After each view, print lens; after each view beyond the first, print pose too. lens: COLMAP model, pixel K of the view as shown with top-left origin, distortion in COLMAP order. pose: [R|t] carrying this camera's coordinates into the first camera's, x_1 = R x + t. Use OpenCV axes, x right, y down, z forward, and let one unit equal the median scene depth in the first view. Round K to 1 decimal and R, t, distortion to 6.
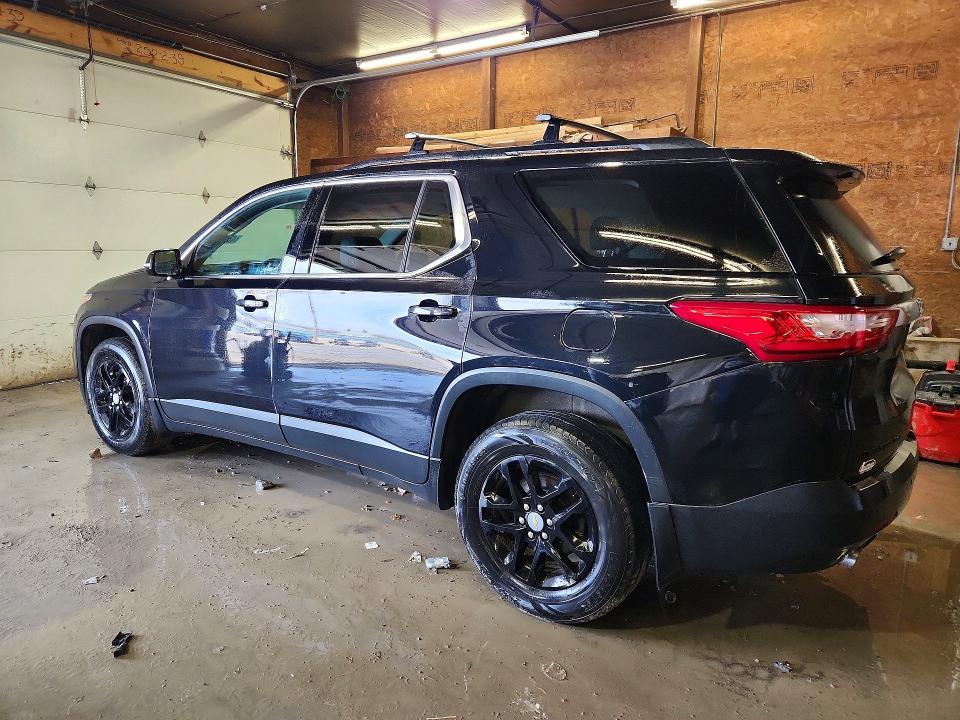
lens RADIAL K [[651.6, 0, 469.3], [0, 651.6, 362.6], [0, 0, 1]] dist [0.036769, -0.040716]
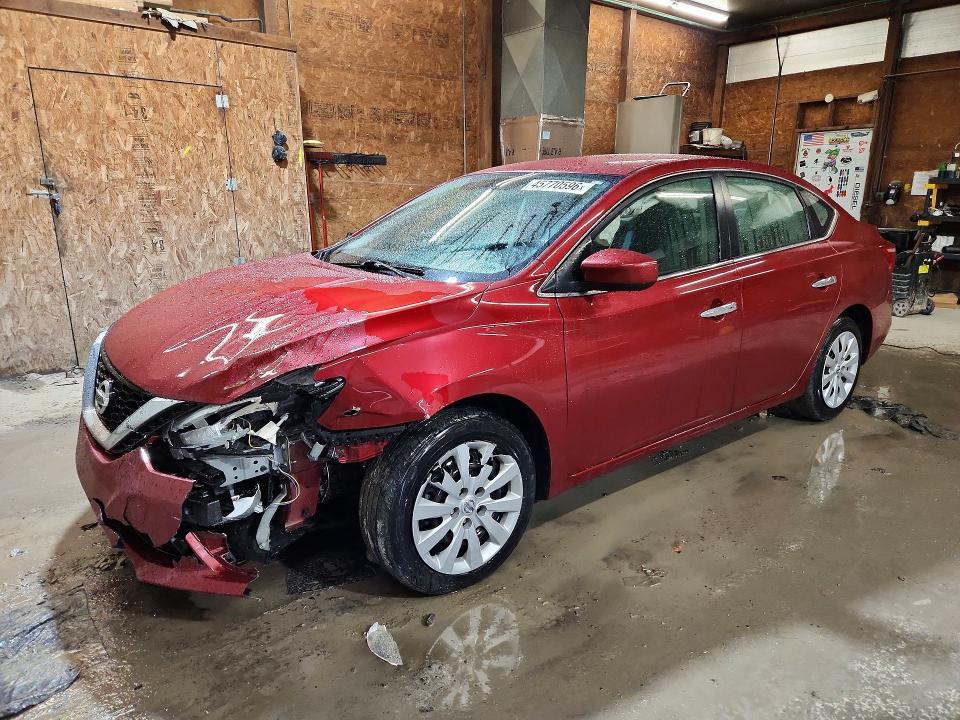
lens RADIAL K [[651.6, 0, 483.7], [0, 651.6, 375.3], [0, 0, 1]] dist [0.036769, -0.040716]
pose [[0.272228, -0.258606, 0.926830, -0.492644], [0.161800, 0.961796, 0.220839, -0.078190], [-0.948532, 0.089842, 0.303670, 0.496899]]
